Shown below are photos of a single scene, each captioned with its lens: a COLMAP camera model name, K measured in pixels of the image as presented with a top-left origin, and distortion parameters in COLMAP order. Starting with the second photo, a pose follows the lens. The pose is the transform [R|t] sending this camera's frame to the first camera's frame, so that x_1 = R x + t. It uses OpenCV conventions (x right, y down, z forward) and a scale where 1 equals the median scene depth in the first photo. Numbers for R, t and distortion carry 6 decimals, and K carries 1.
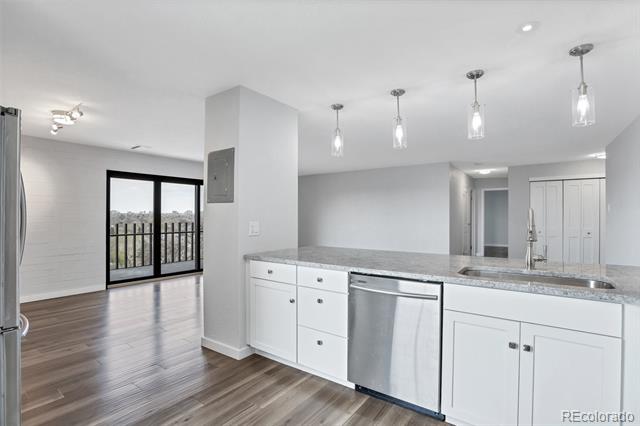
lens RADIAL K [[319.8, 0, 315.4], [0, 319.8, 214.8], [0, 0, 1]] dist [-0.067129, 0.000386]
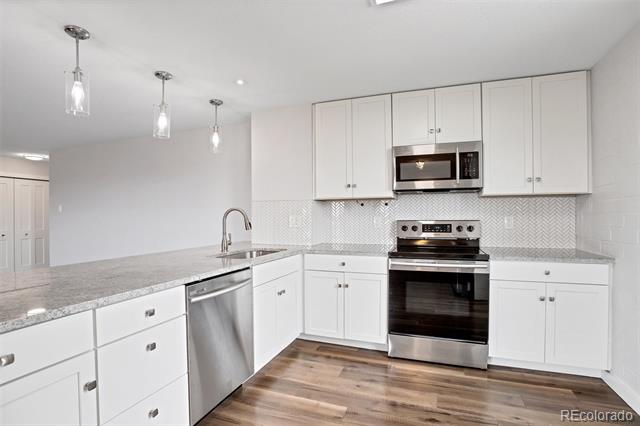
lens RADIAL K [[319.8, 0, 315.4], [0, 319.8, 214.8], [0, 0, 1]] dist [-0.067129, 0.000386]
pose [[-0.305413, 0.009077, 0.952177, -0.686244], [0.004168, 0.999958, -0.008196, 0.022758], [-0.952211, 0.001465, -0.305438, 0.926316]]
